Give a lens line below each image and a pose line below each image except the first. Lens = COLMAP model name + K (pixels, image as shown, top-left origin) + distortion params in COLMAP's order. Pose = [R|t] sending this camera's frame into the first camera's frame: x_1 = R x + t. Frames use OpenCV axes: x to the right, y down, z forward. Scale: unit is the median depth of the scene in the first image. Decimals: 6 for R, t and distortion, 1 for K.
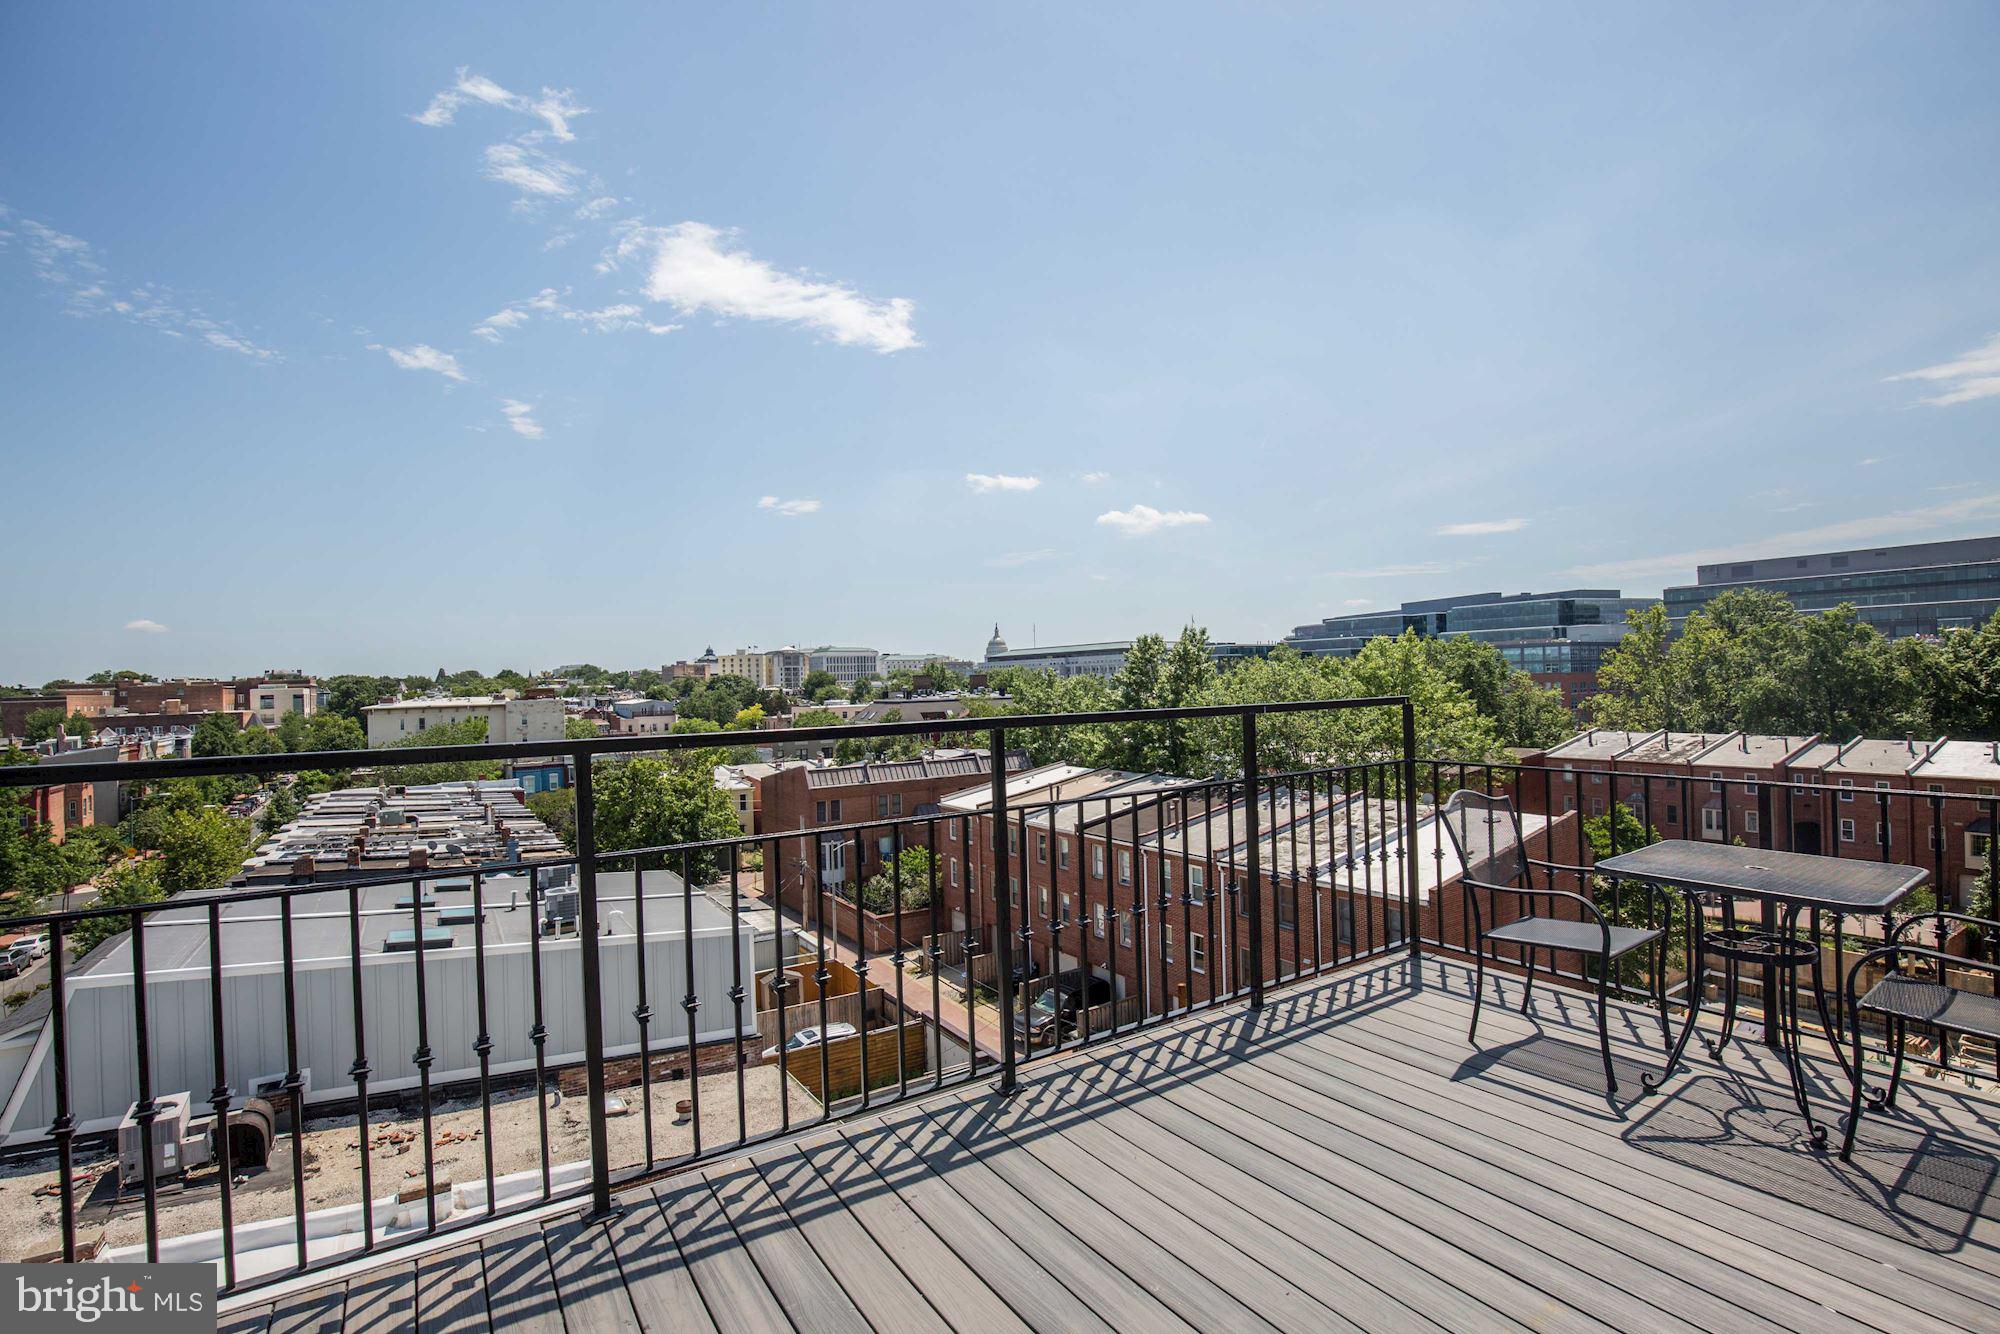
lens RADIAL K [[923.5, 0, 1007.9], [0, 923.5, 675.9], [0, 0, 1]] dist [-0.015541, 0.002832]
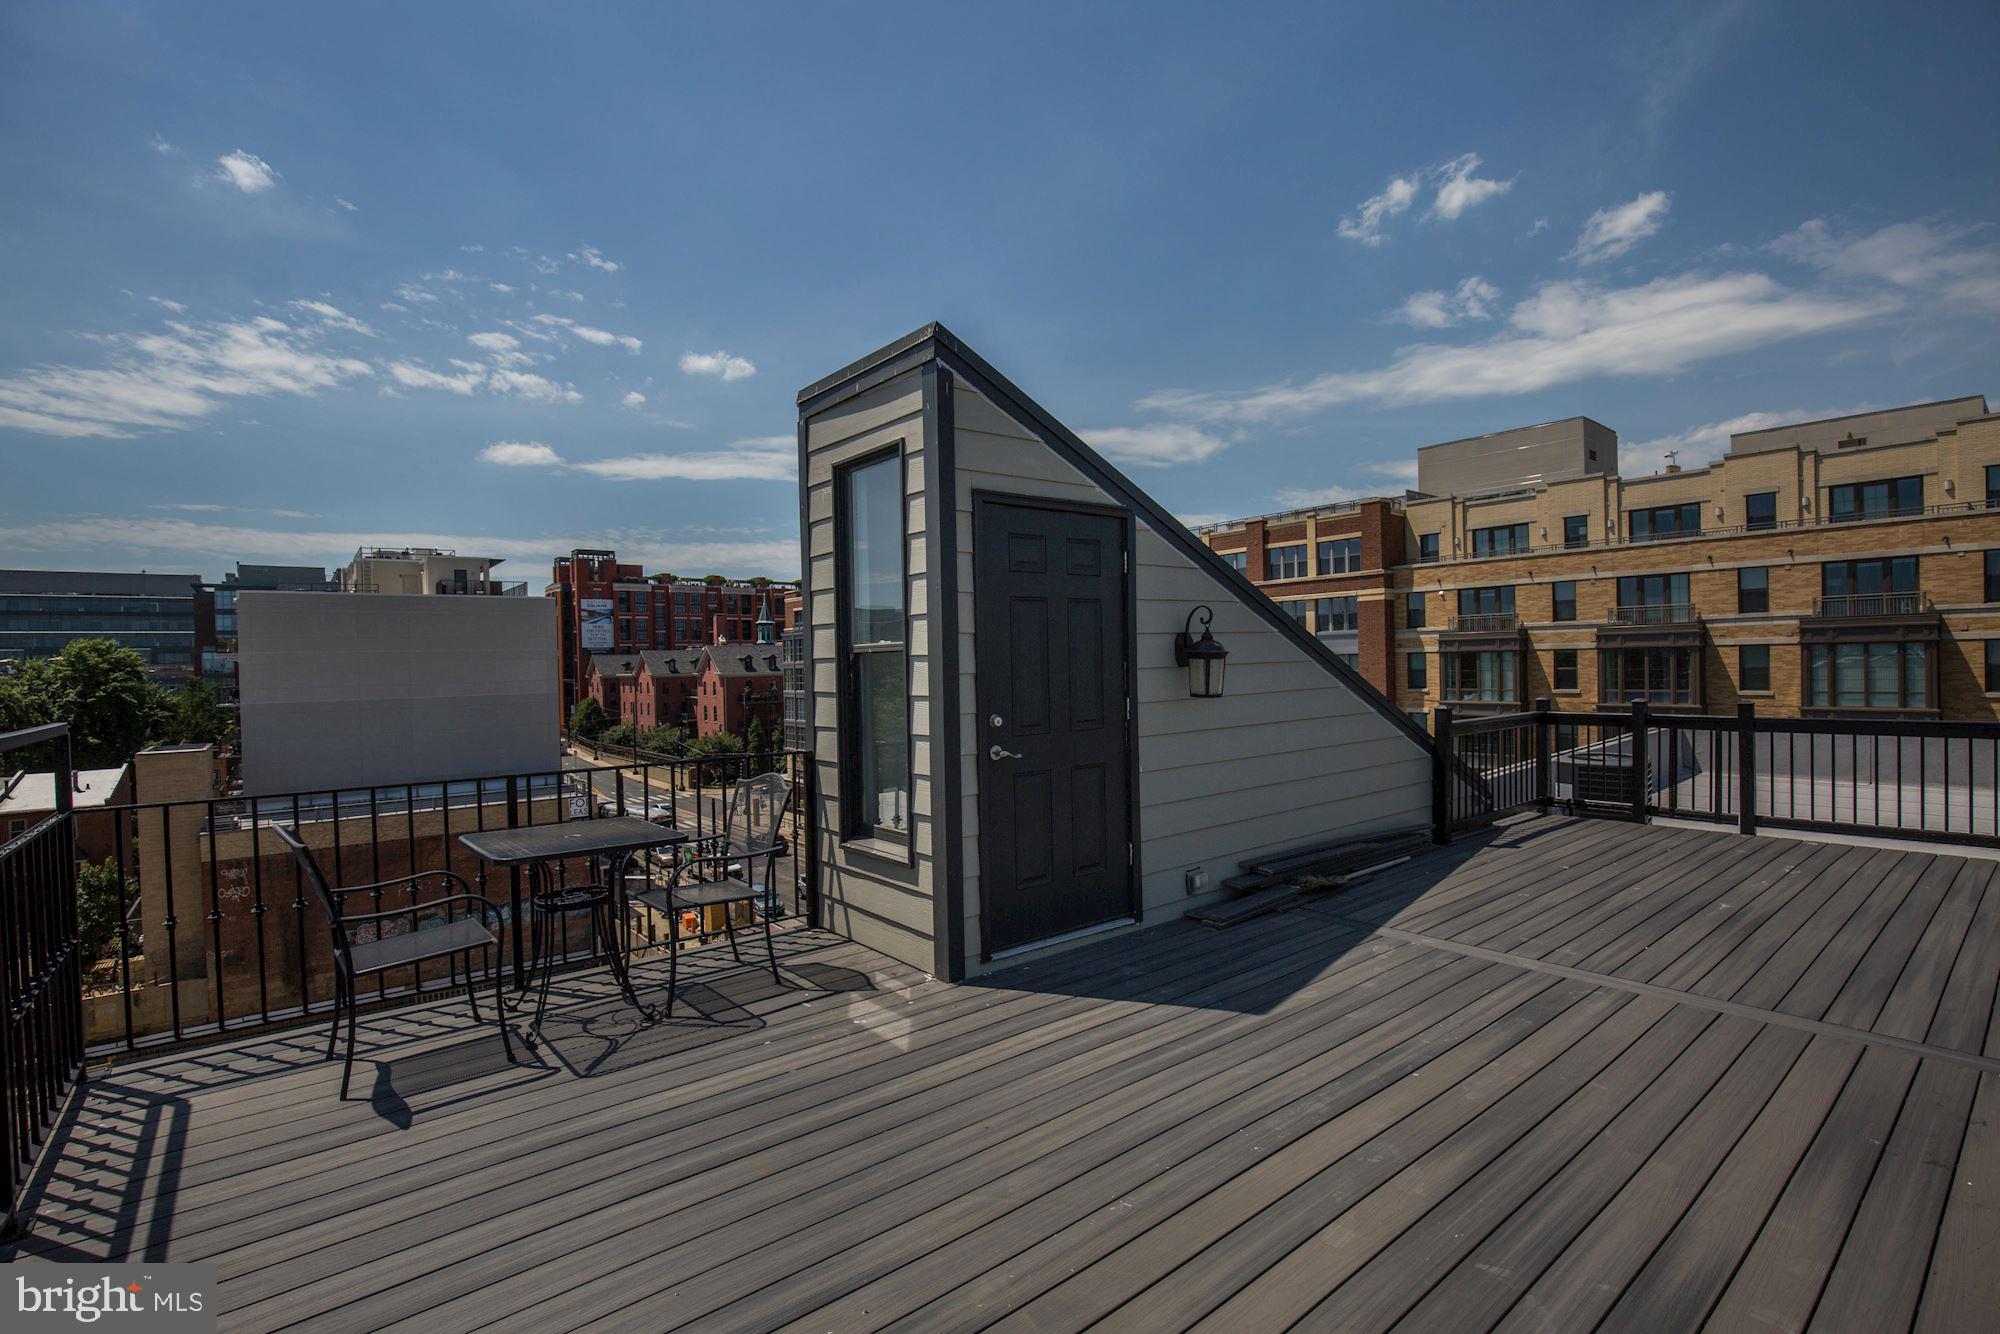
lens RADIAL K [[923.5, 0, 1009.5], [0, 923.5, 674.9], [0, 0, 1]] dist [-0.015541, 0.002832]
pose [[-0.114295, 0.021424, 0.993216, -0.404518], [0.017871, 0.999650, -0.019506, 0.015602], [-0.993286, 0.015520, -0.114638, 0.409659]]
